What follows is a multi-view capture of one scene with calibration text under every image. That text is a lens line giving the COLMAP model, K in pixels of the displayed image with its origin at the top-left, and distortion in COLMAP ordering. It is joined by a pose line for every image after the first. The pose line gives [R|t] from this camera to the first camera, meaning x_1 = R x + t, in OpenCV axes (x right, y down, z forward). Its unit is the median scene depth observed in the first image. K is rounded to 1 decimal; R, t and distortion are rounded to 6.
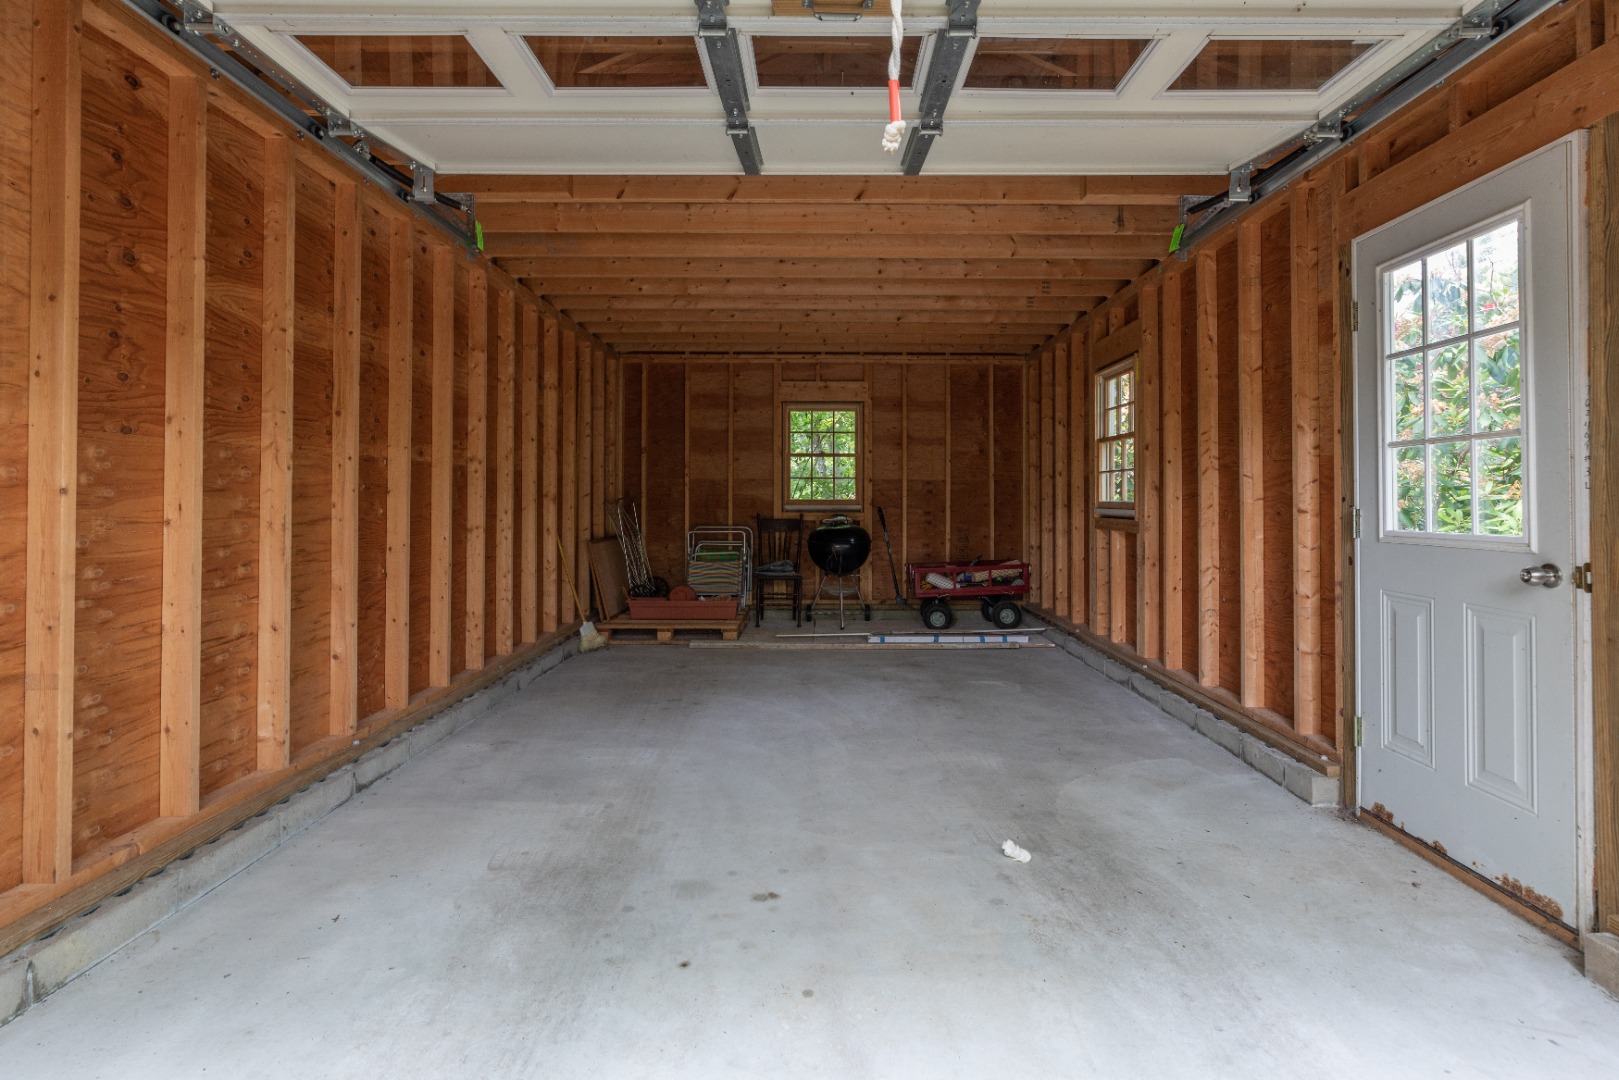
lens RADIAL K [[876.1, 0, 835.6], [0, 876.1, 490.7], [0, 0, 1]] dist [-0.004485, -0.000716]
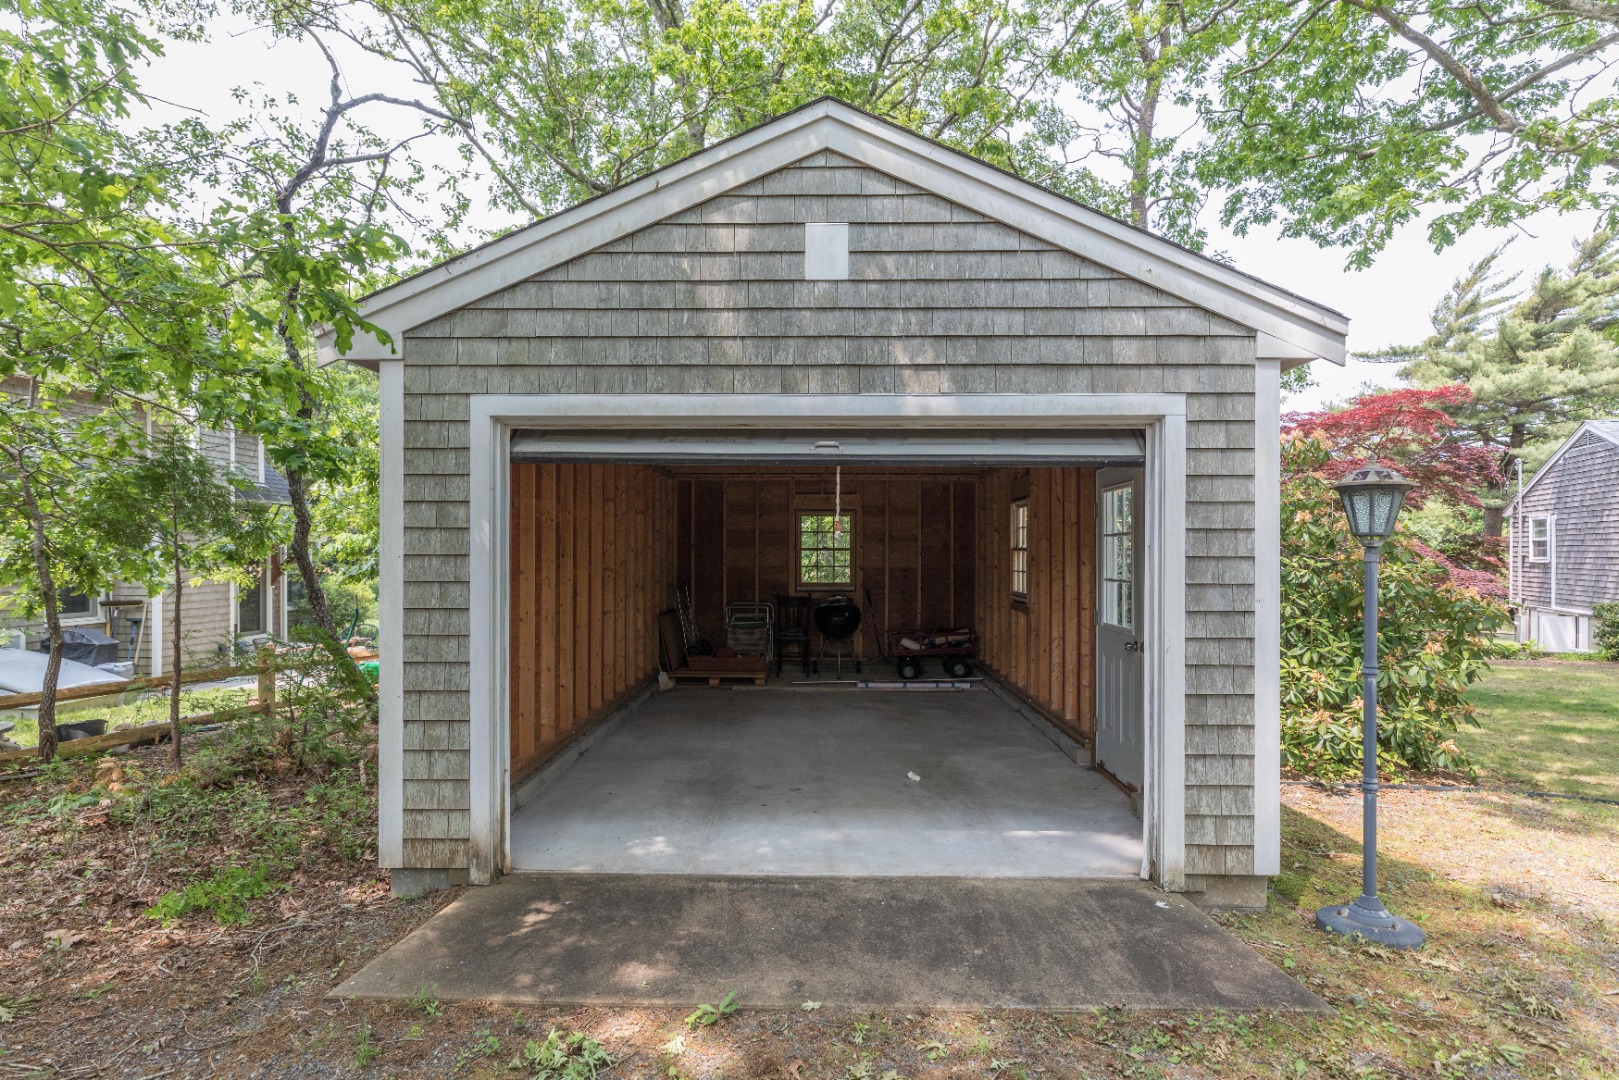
lens RADIAL K [[889.5, 0, 808.1], [0, 889.5, 542.2], [0, 0, 1]] dist [0.002115, 0.000089]
pose [[0.999247, -0.002241, -0.038744, 0.013625], [0.002005, 0.999979, -0.006135, -0.050498], [0.038757, 0.006053, 0.999230, -0.422144]]
